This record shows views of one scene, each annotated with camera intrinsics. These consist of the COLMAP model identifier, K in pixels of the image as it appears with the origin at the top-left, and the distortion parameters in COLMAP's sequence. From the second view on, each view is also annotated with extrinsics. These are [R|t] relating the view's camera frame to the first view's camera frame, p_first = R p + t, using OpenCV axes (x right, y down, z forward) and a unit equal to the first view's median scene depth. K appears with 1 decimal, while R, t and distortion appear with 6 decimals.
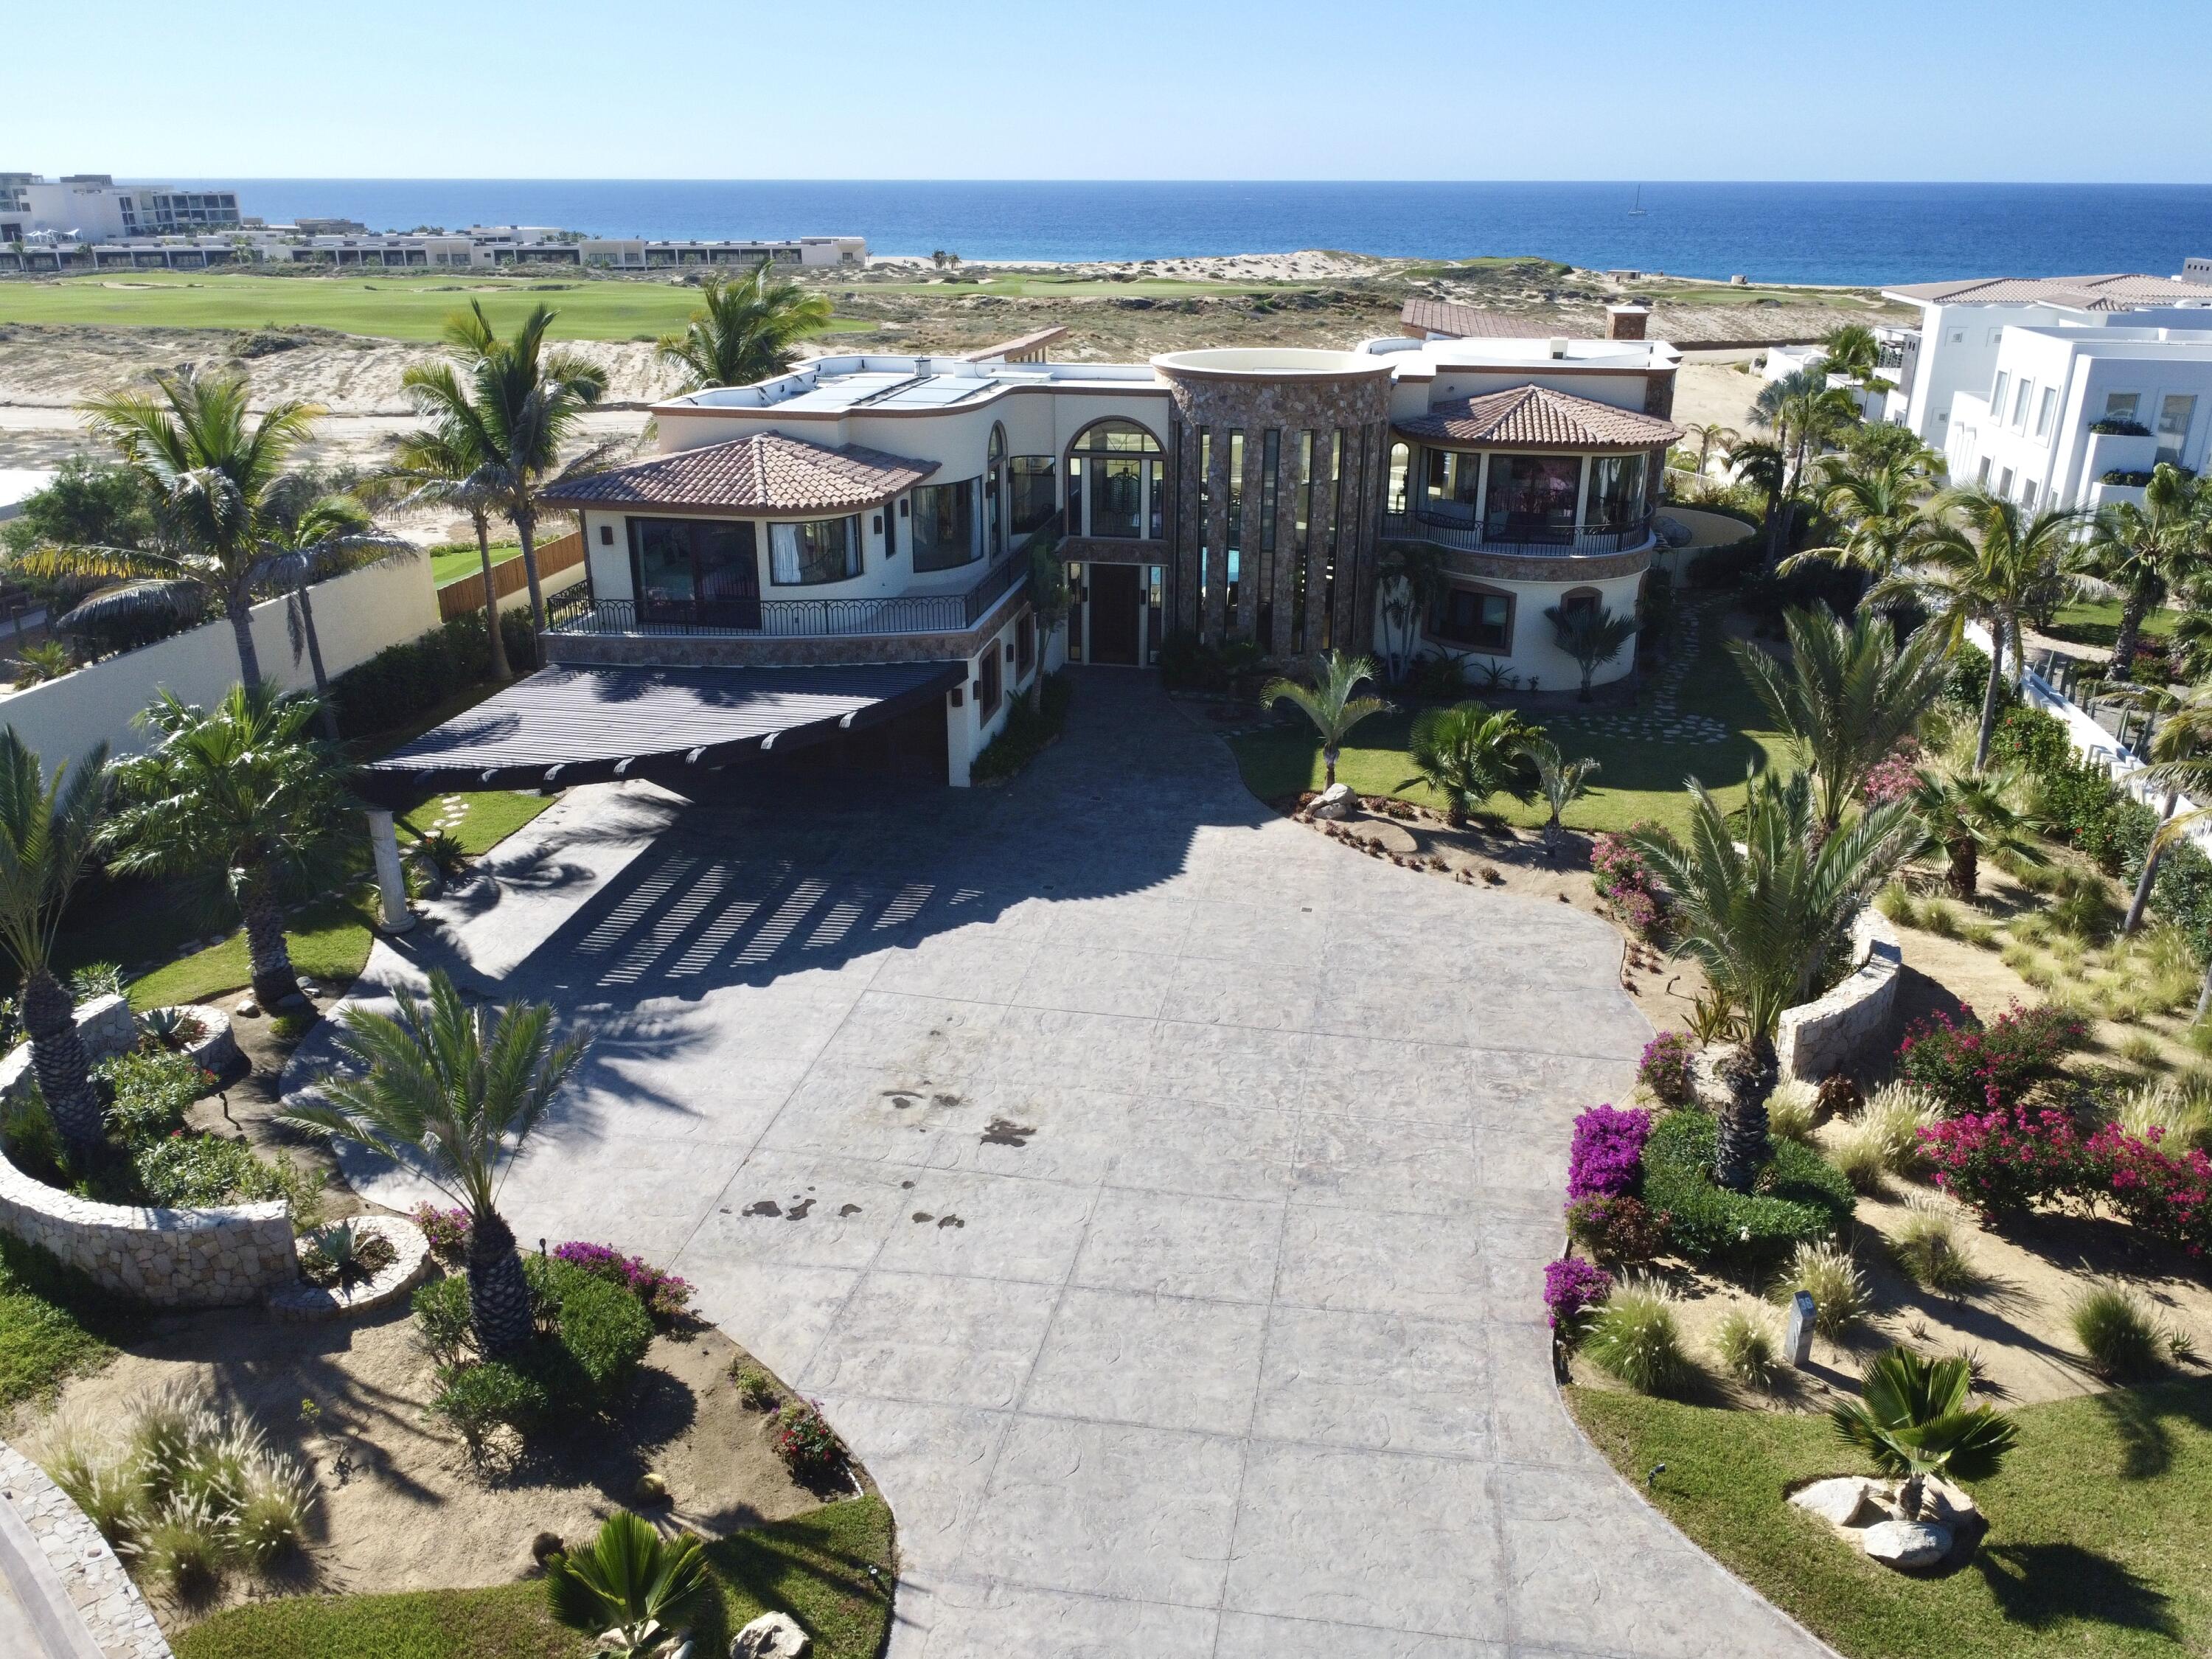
lens RADIAL K [[1675.0, 0, 1112.5], [0, 1675.0, 829.0], [0, 0, 1]] dist [-0.004386, 0.009925]
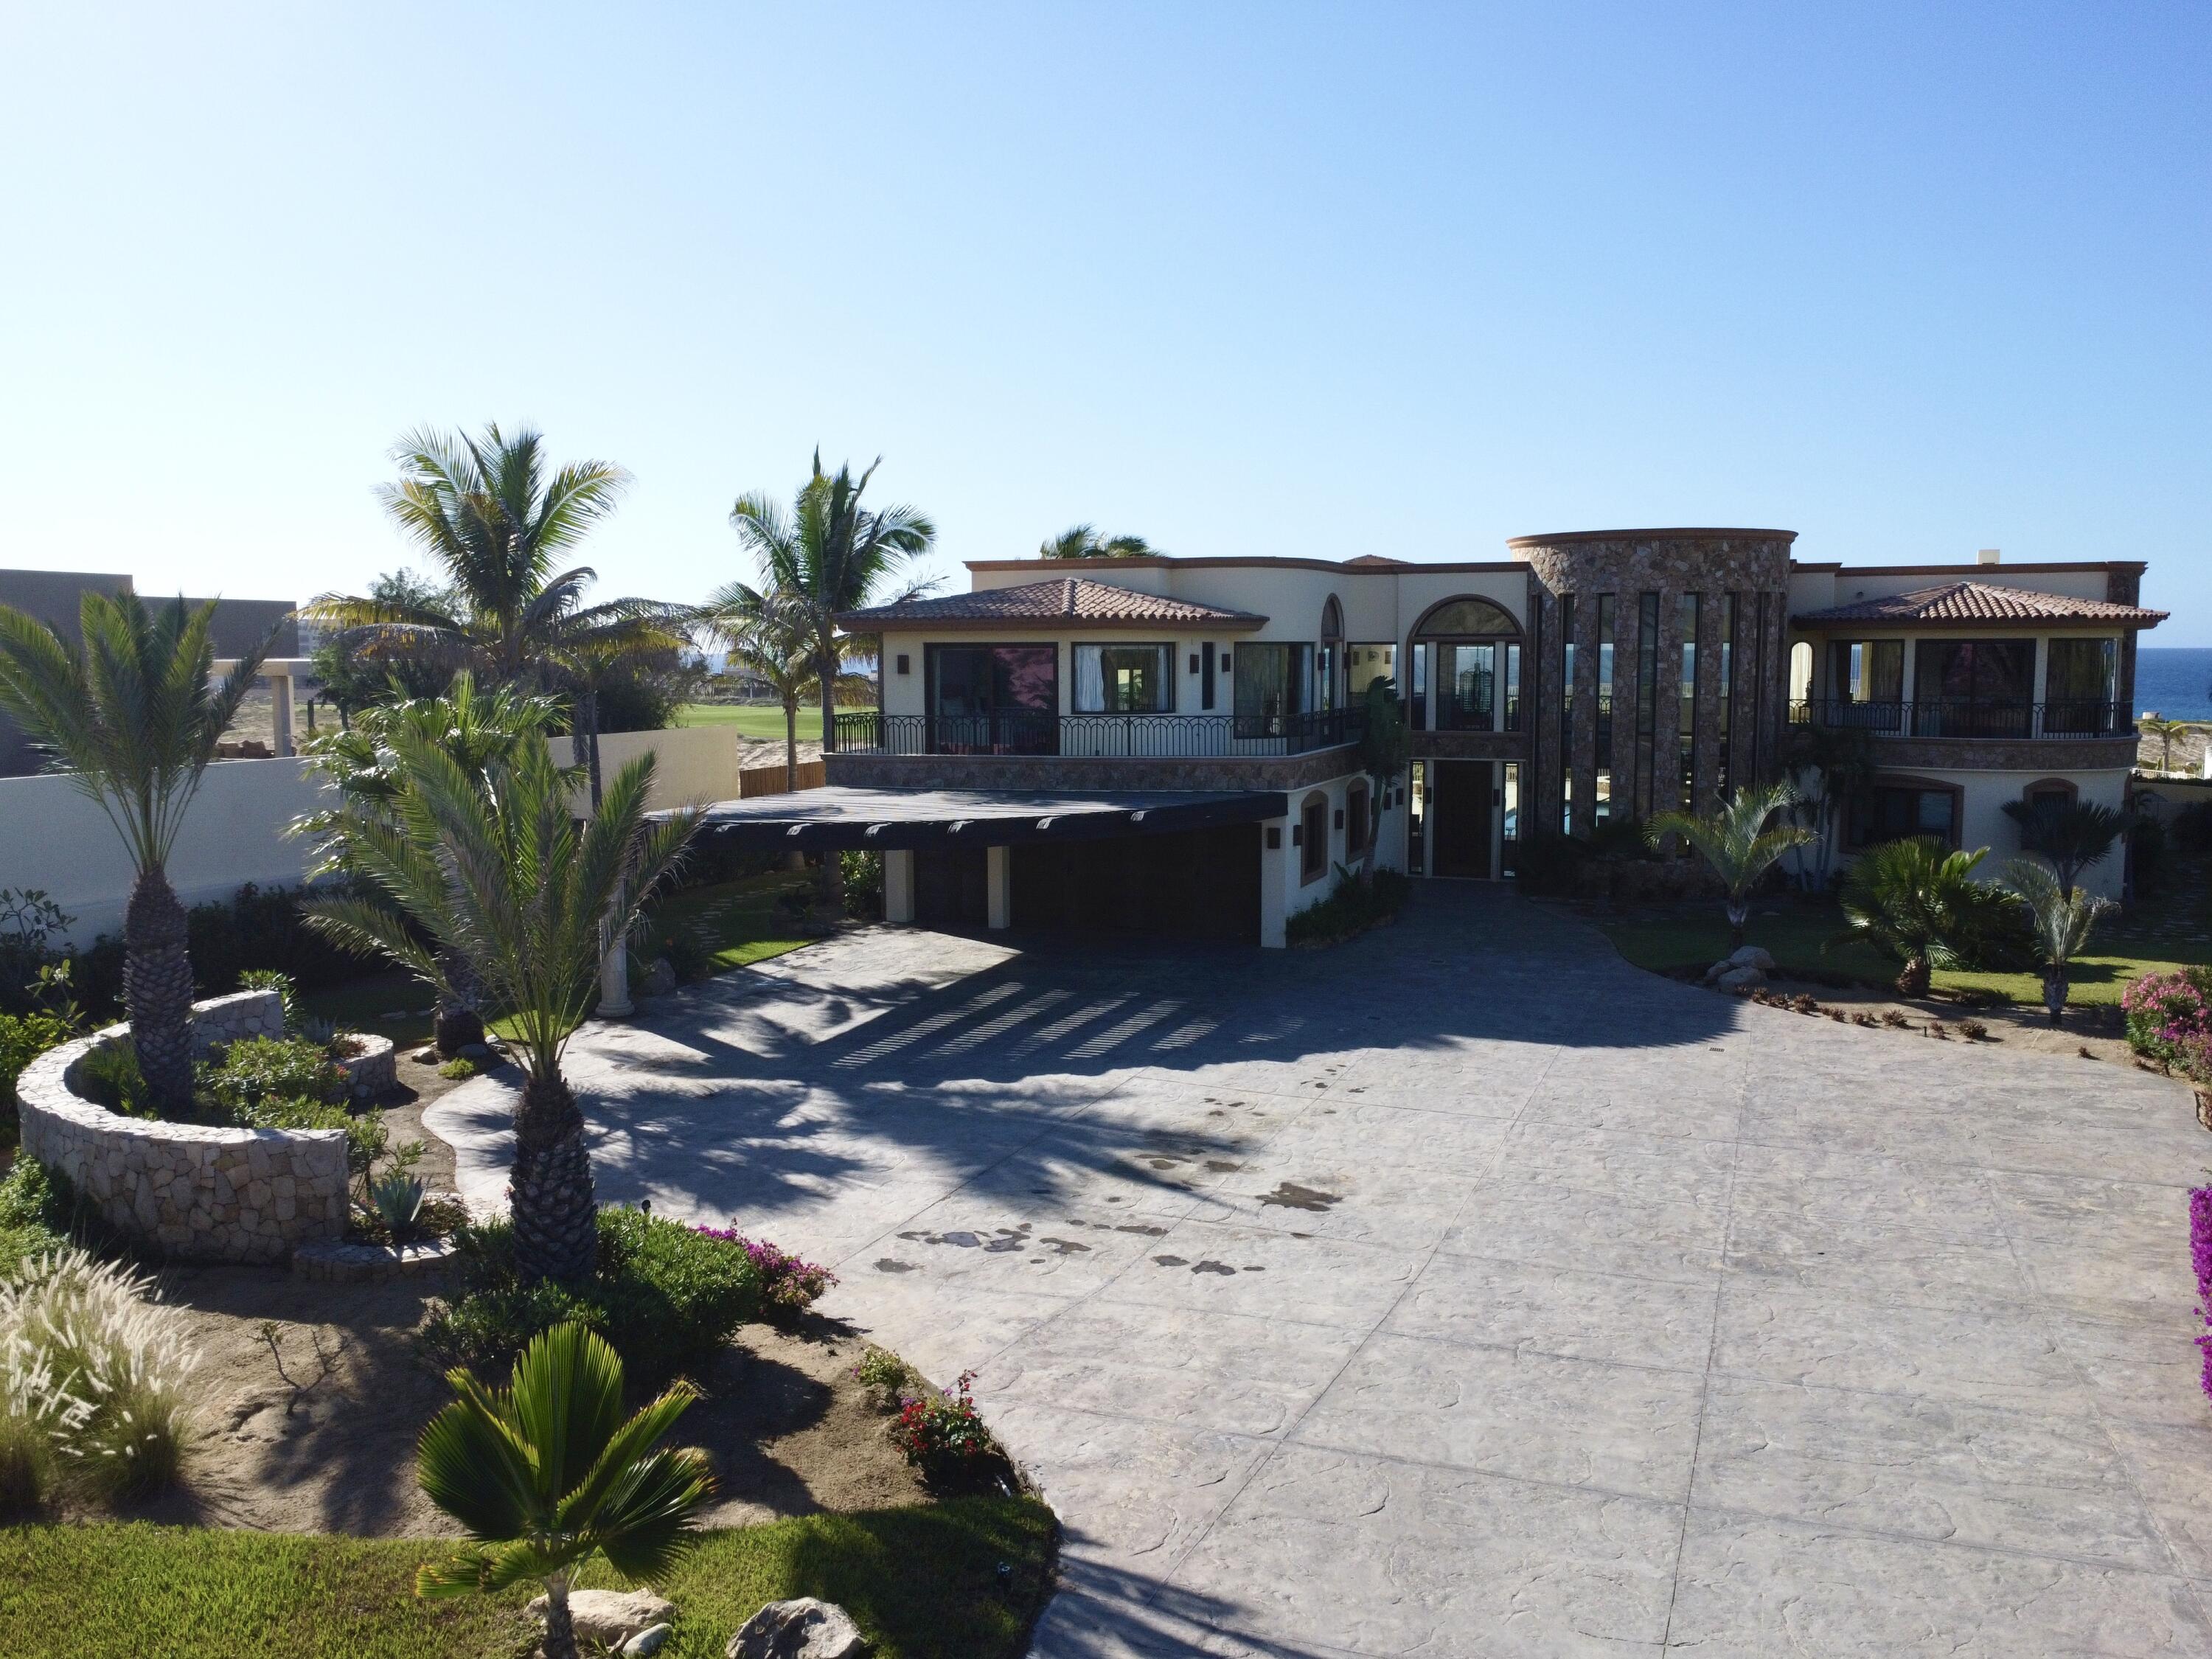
lens RADIAL K [[1675.0, 0, 1097.1], [0, 1675.0, 826.5], [0, 0, 1]] dist [-0.004386, 0.009925]
pose [[0.976795, 0.011203, -0.213885, 0.003258], [-0.068743, 0.962194, -0.263547, 0.223675], [0.202847, 0.272135, 0.940636, 0.262030]]
